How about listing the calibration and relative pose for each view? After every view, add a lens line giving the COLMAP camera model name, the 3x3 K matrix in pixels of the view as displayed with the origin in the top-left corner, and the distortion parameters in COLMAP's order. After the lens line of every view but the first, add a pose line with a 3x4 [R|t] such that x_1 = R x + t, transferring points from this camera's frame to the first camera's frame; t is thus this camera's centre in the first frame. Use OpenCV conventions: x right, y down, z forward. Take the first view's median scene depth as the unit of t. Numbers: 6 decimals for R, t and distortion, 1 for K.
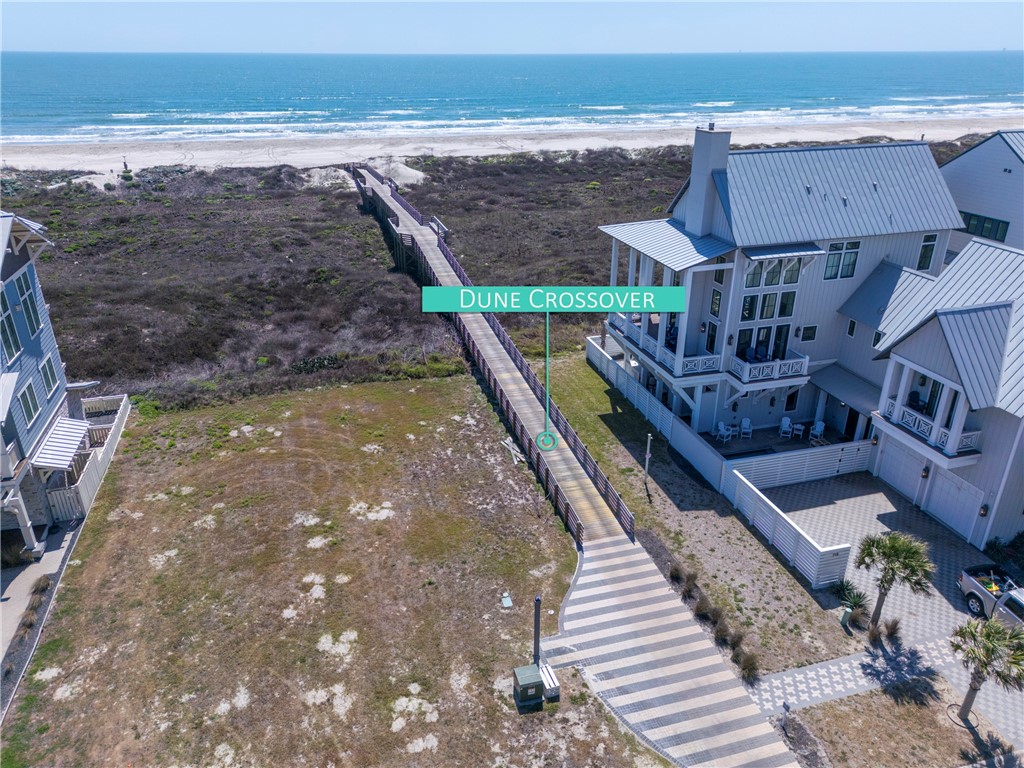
lens RADIAL K [[716.0, 0, 511.8], [0, 716.0, 378.3], [0, 0, 1]] dist [0.086450, -0.092082]
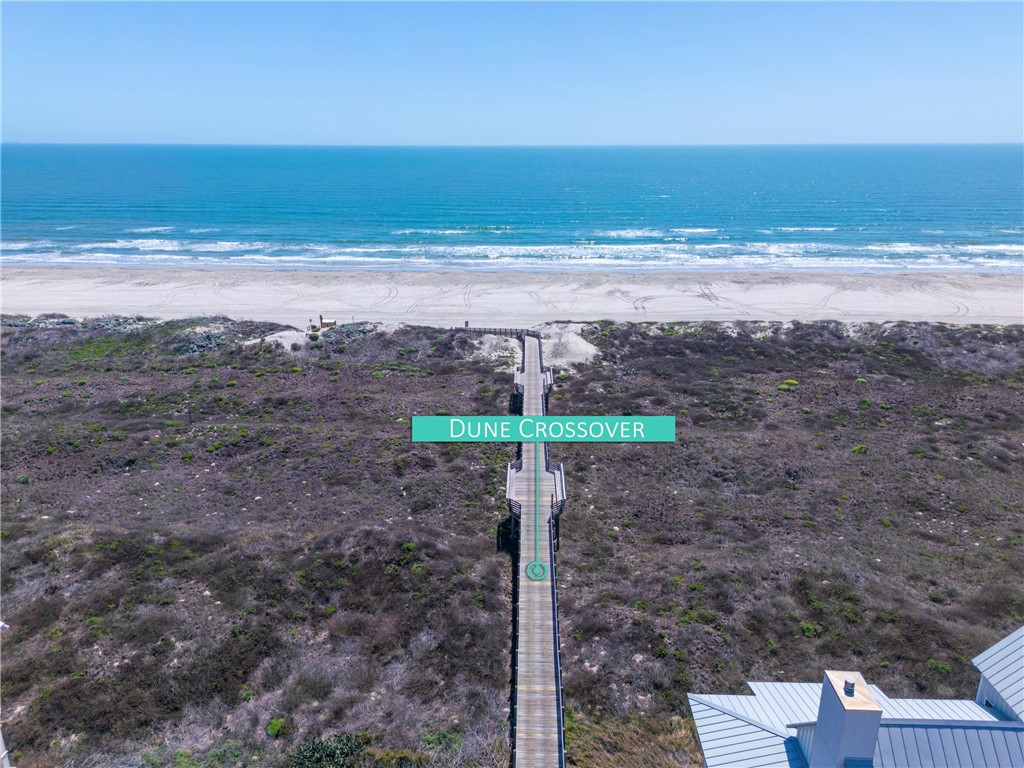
lens RADIAL K [[716.0, 0, 511.8], [0, 716.0, 378.3], [0, 0, 1]] dist [0.086450, -0.092082]
pose [[0.952461, 0.101500, -0.287256, 0.047161], [-0.132448, 0.987060, -0.090391, -0.156005], [0.274364, 0.124140, 0.953579, 0.093052]]
